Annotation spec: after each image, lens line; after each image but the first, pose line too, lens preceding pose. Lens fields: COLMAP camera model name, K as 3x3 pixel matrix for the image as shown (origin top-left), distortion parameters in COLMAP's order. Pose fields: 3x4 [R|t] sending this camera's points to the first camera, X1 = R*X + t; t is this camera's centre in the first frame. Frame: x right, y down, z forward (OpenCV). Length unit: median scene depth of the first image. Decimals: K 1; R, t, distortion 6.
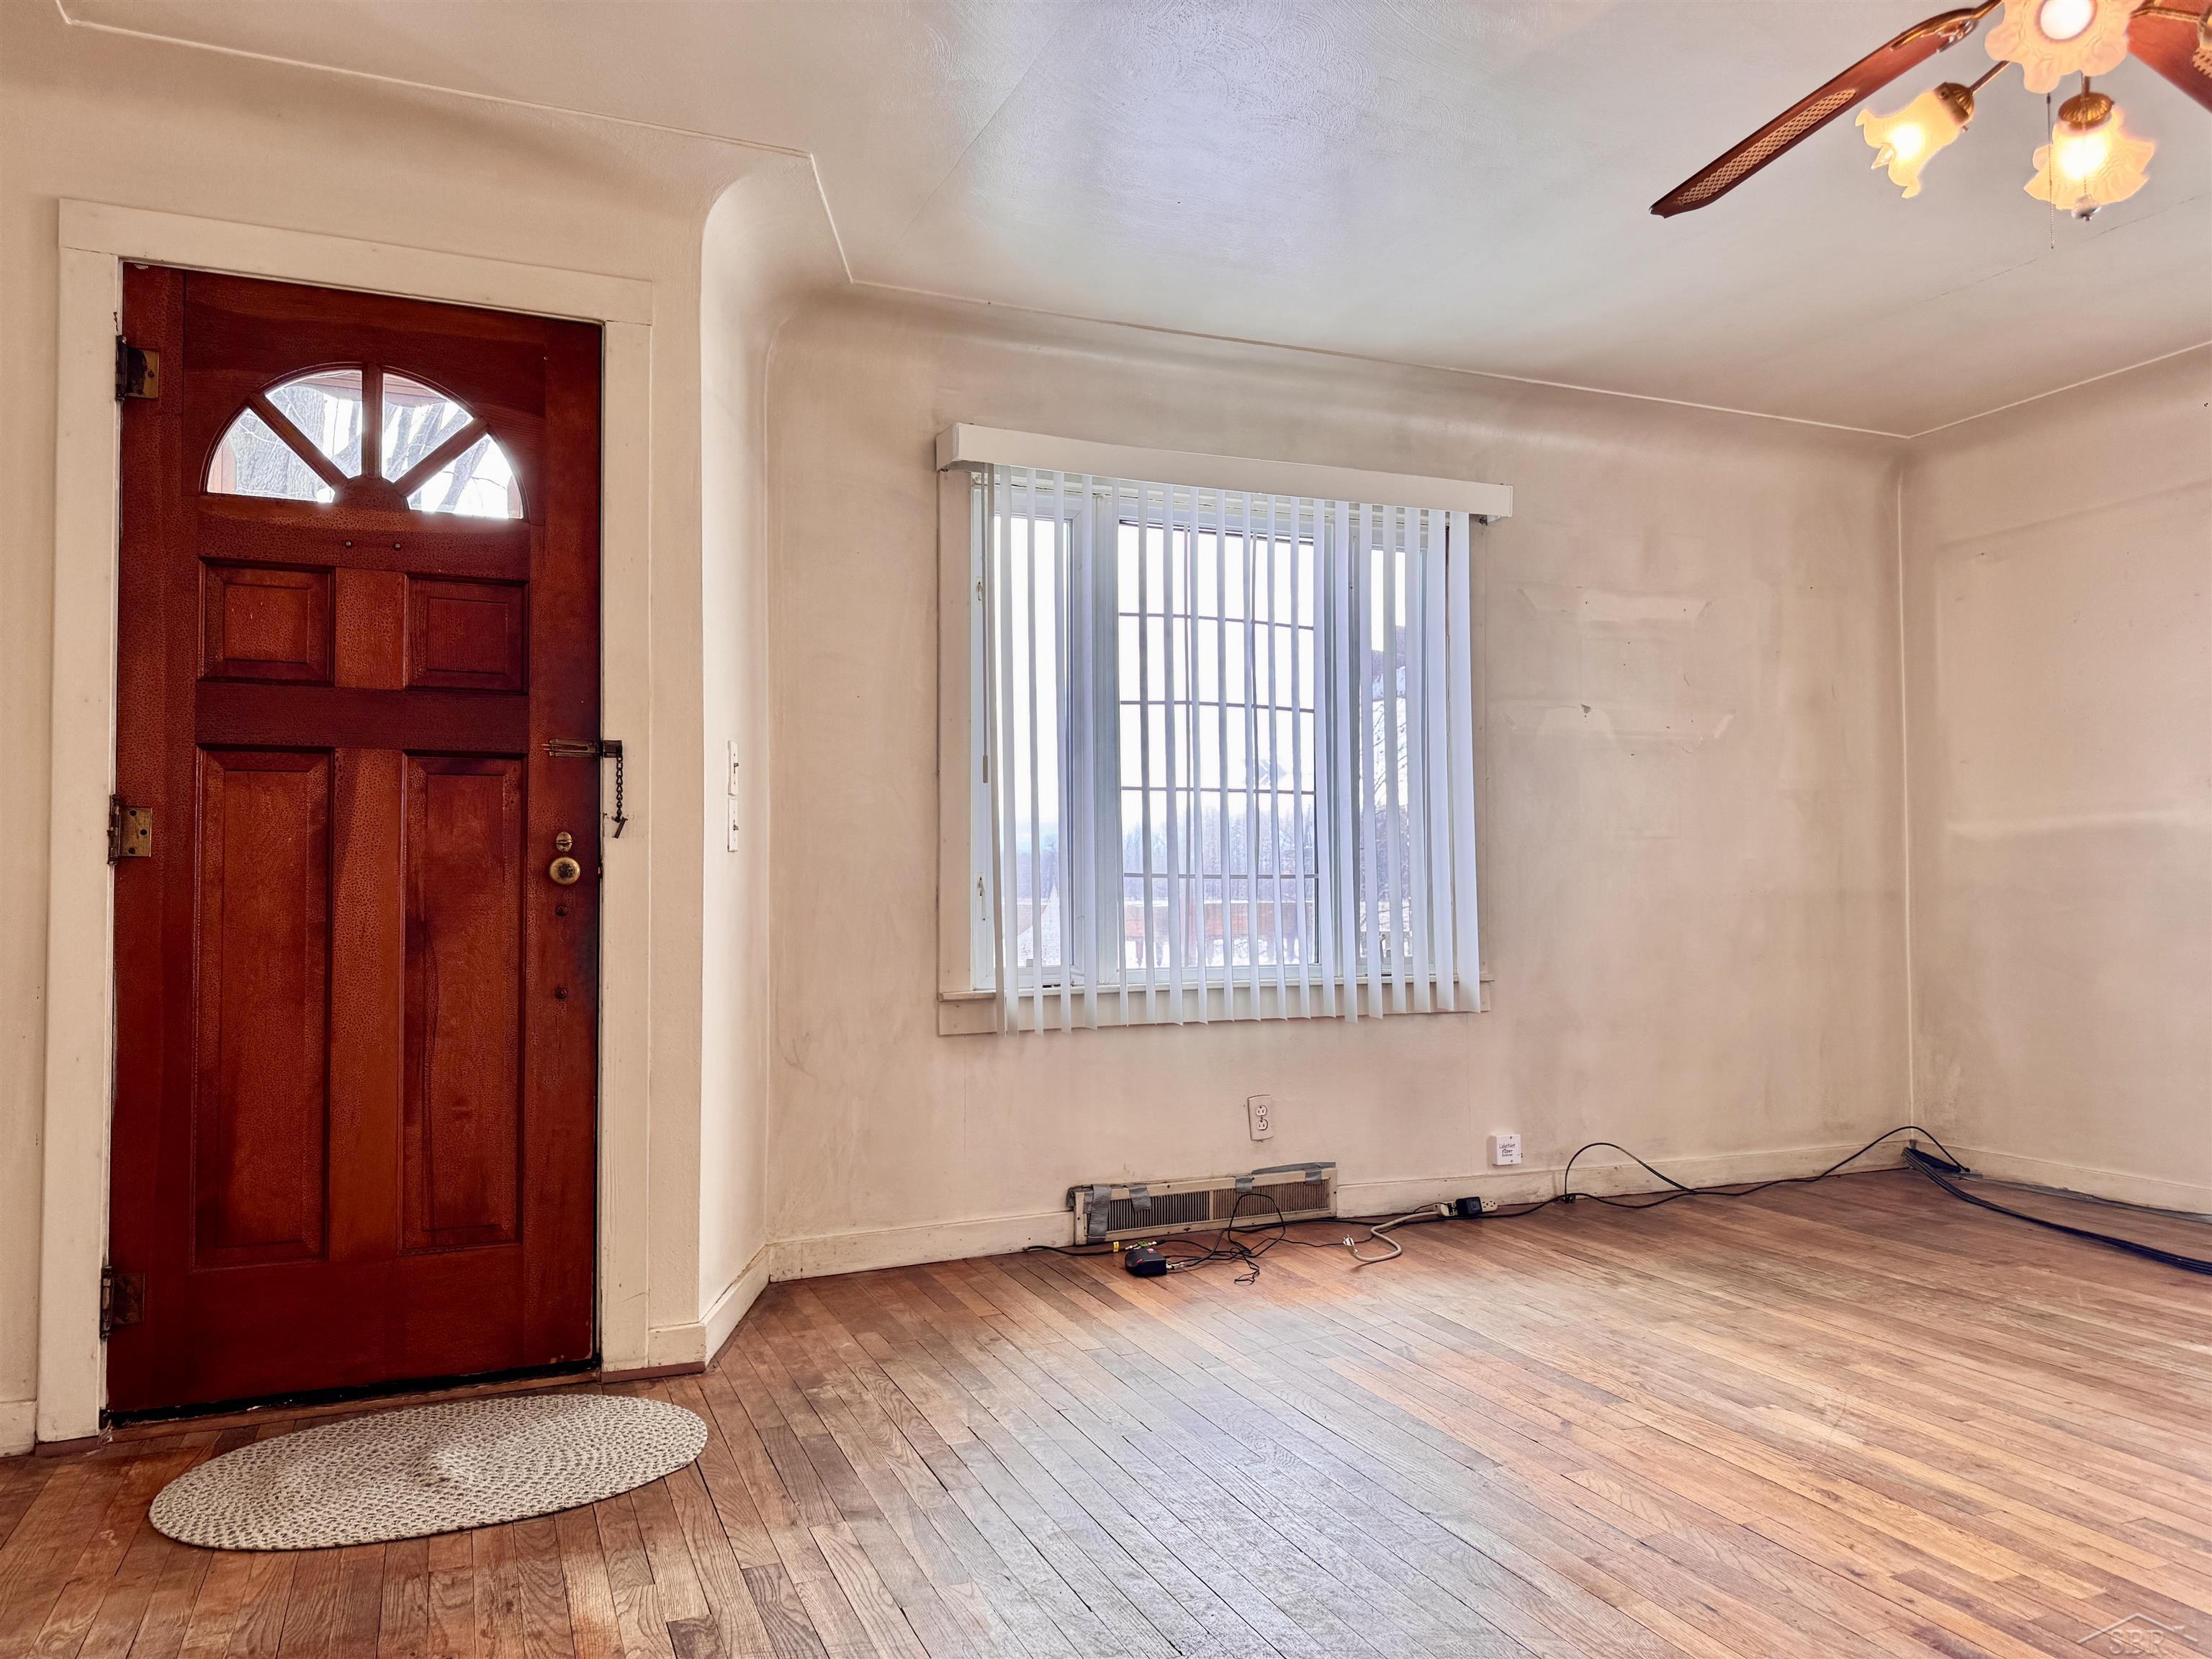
lens RADIAL K [[1557.1, 0, 1110.0], [0, 1557.1, 842.9], [0, 0, 1]] dist [0.058706, -0.057882]
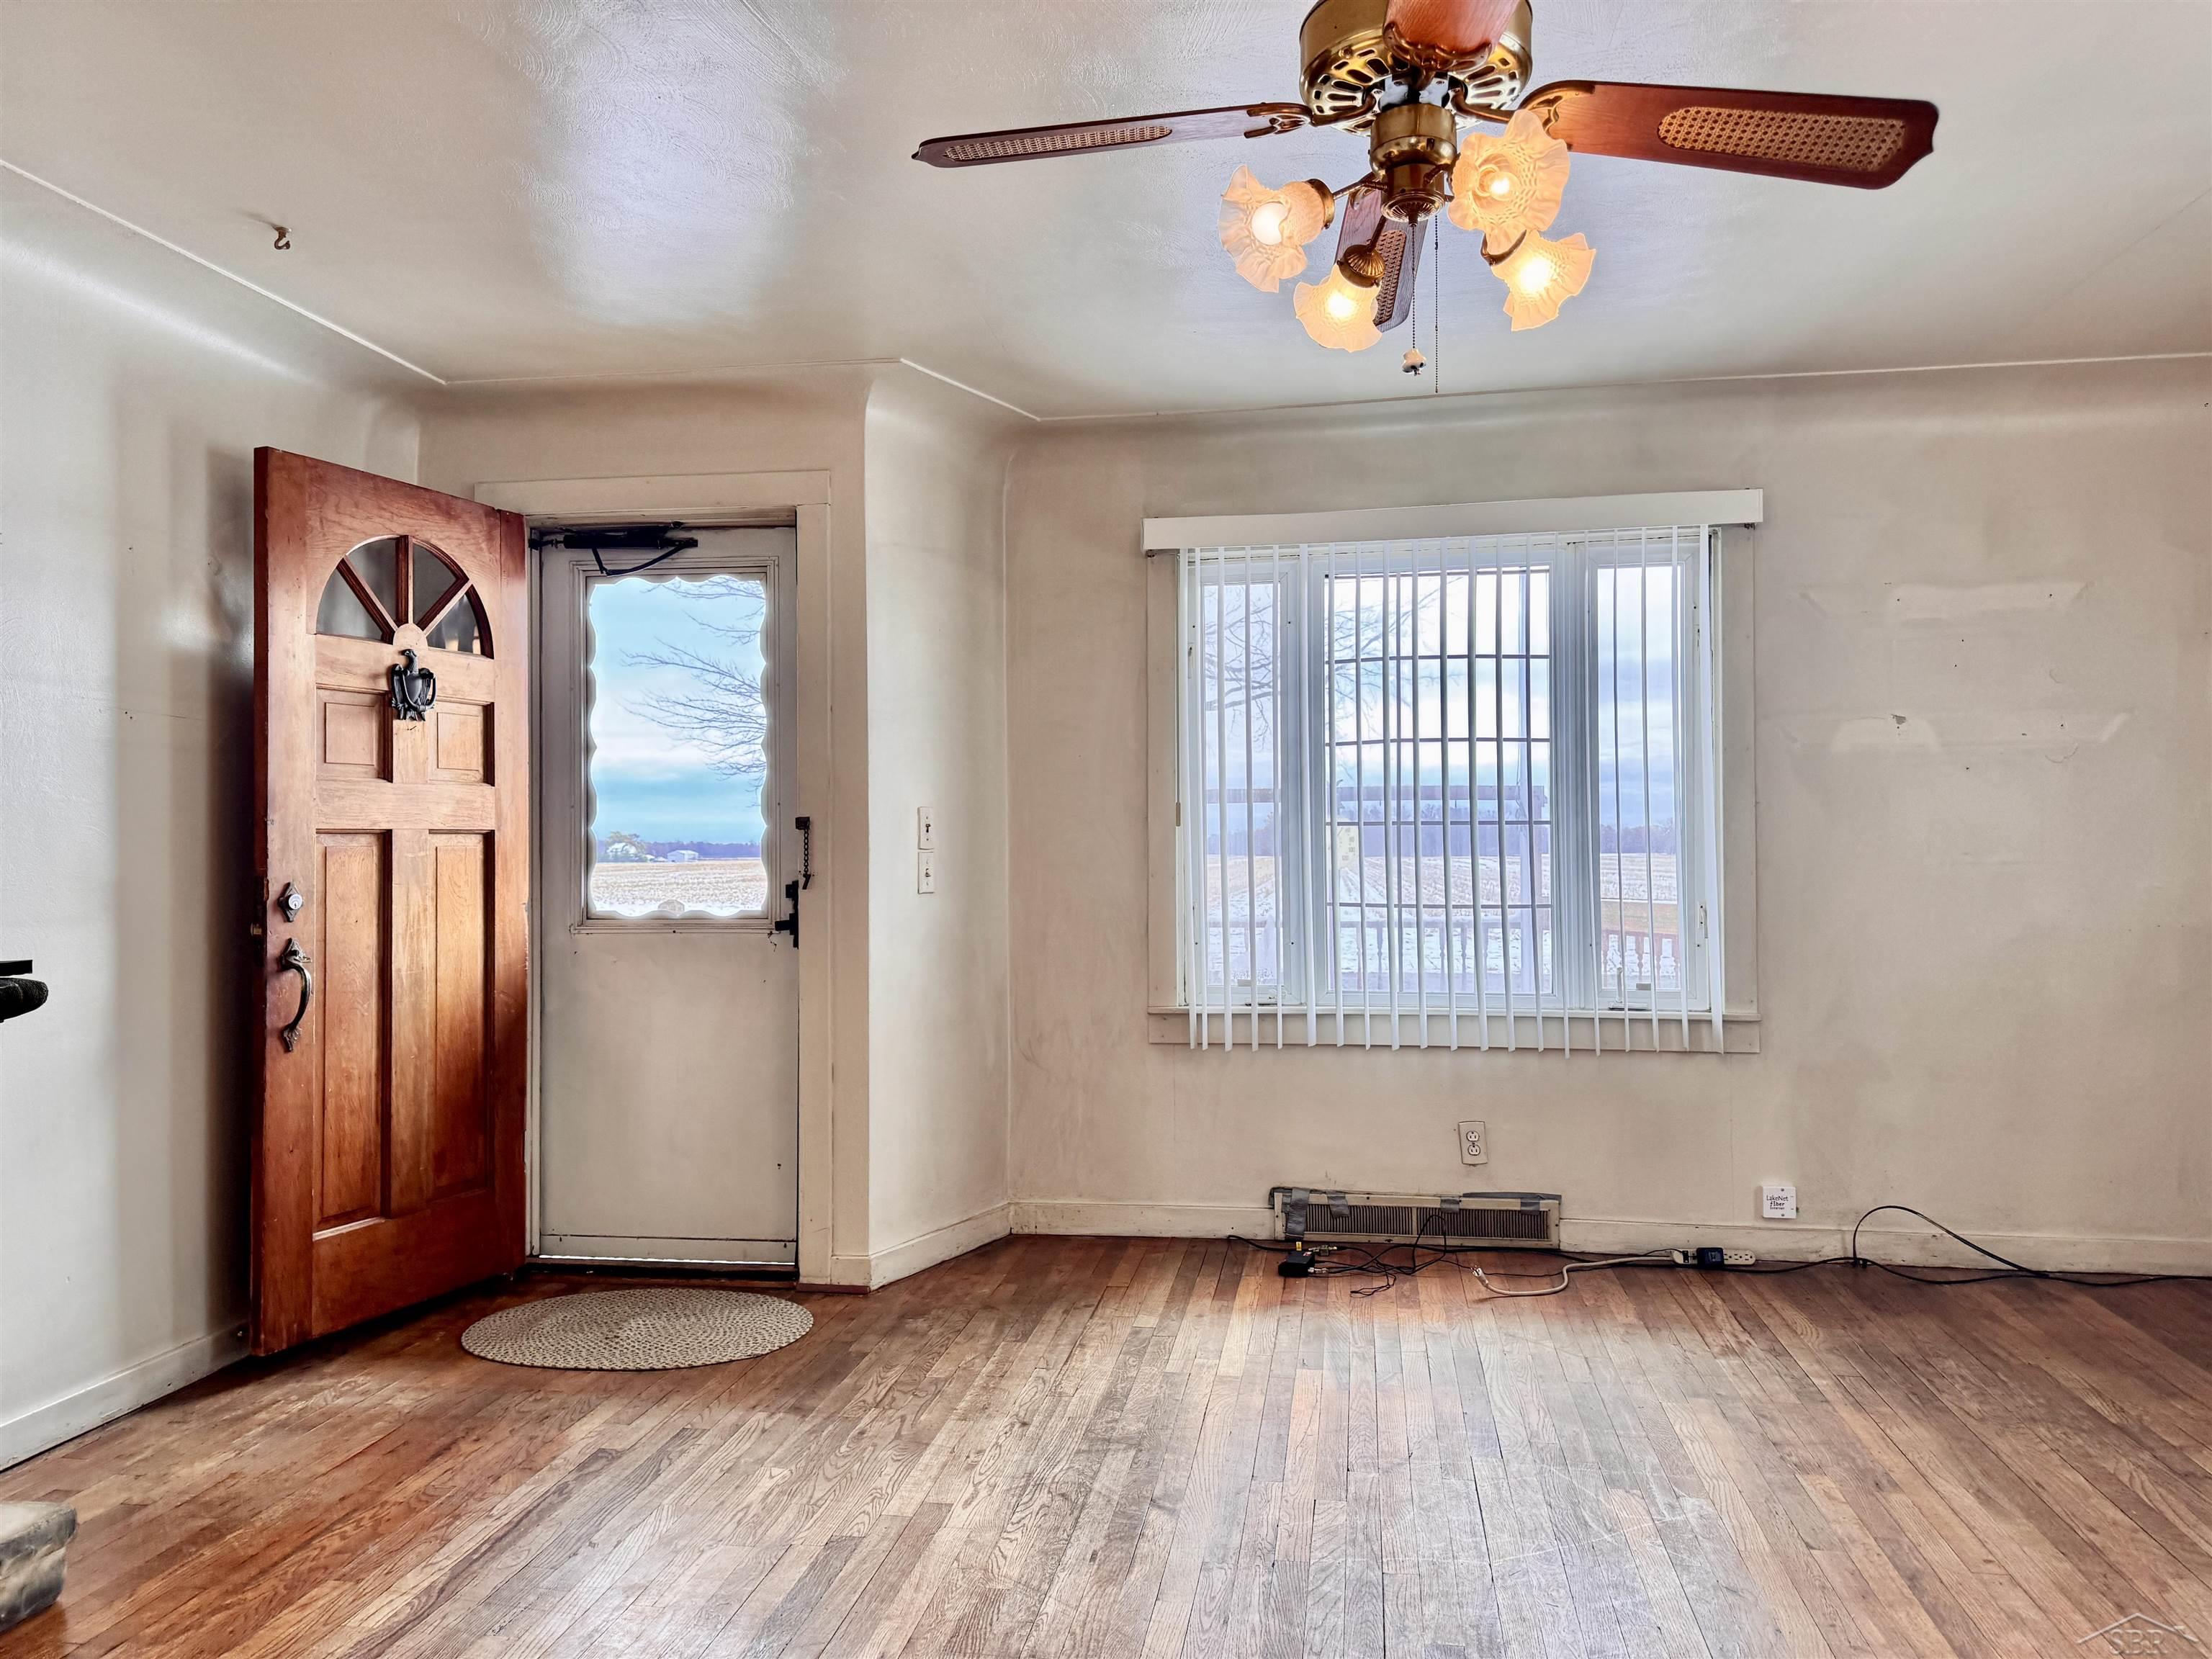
lens RADIAL K [[1546.4, 0, 1106.0], [0, 1546.4, 829.5], [0, 0, 1]] dist [0.067992, -0.064229]
pose [[0.848685, -0.008366, -0.528833, 0.582406], [0.018454, 0.999734, 0.013799, -0.065198], [0.528577, -0.021471, 0.848614, 0.005593]]
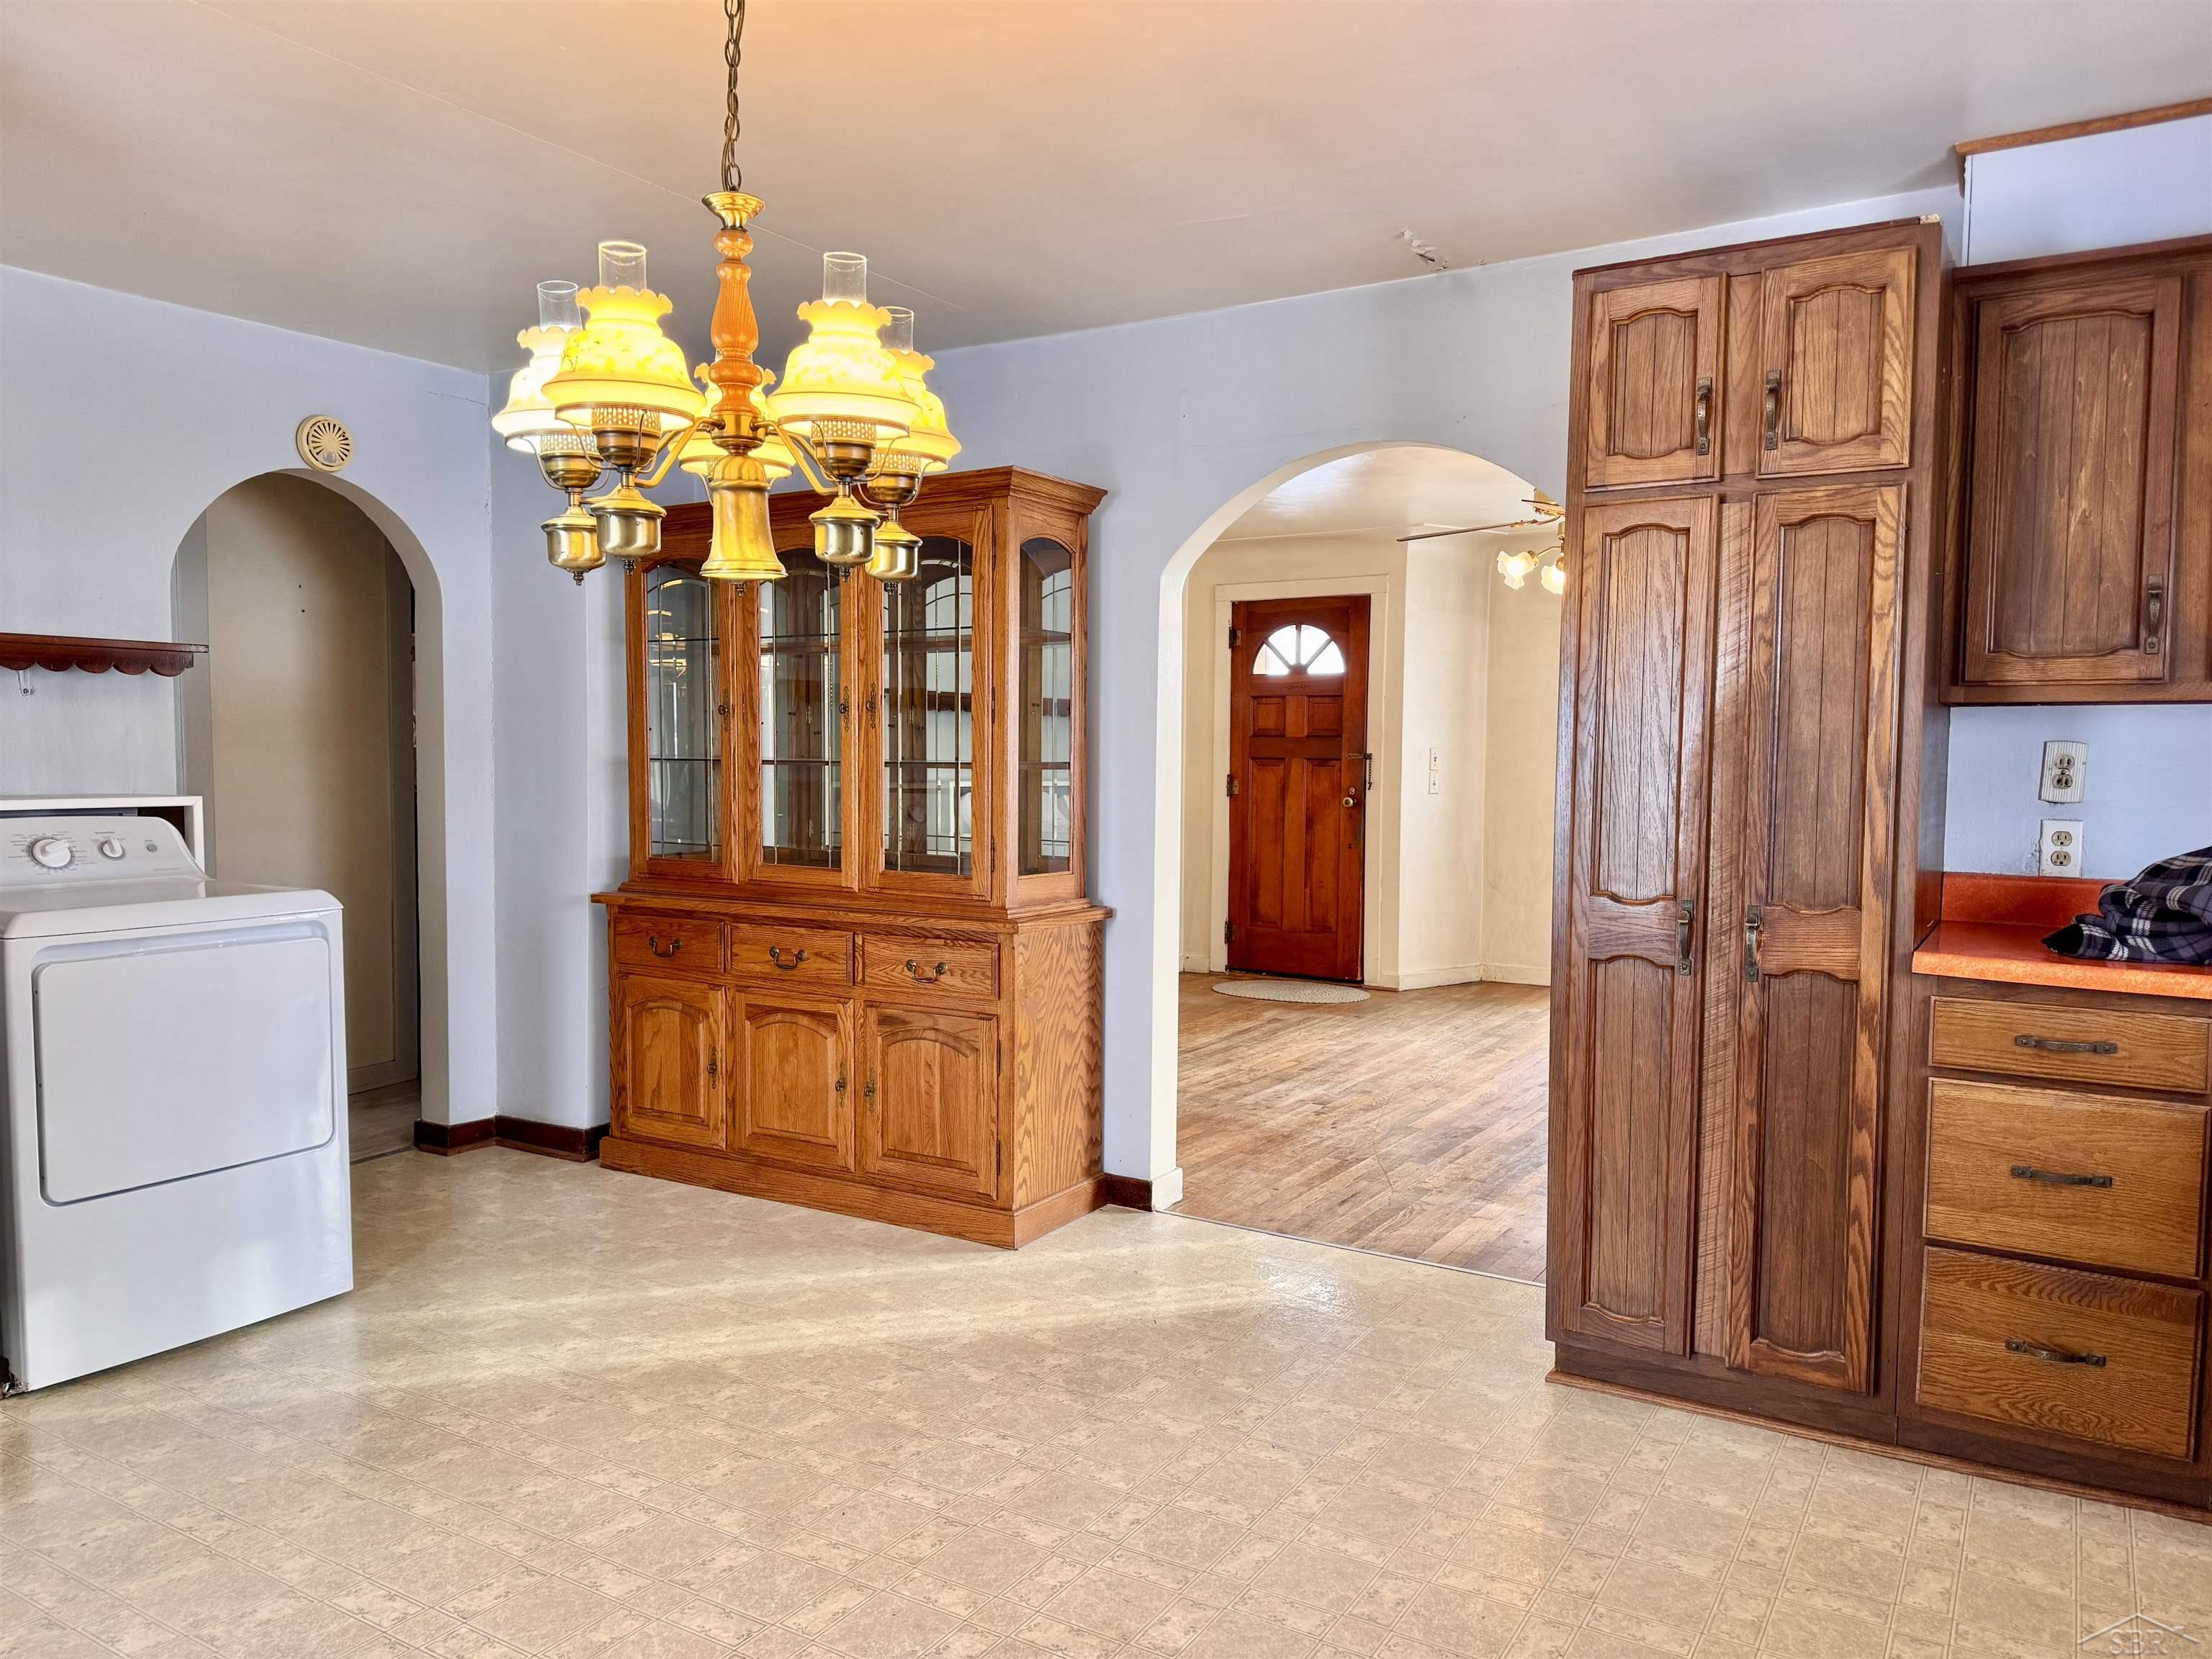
lens RADIAL K [[1557.1, 0, 1110.0], [0, 1557.1, 842.9], [0, 0, 1]] dist [0.058706, -0.057882]
pose [[0.586702, 0.058968, -0.807653, 1.514812], [0.012656, 0.996556, 0.081954, -0.131600], [0.809704, -0.058304, 0.583935, -0.880055]]
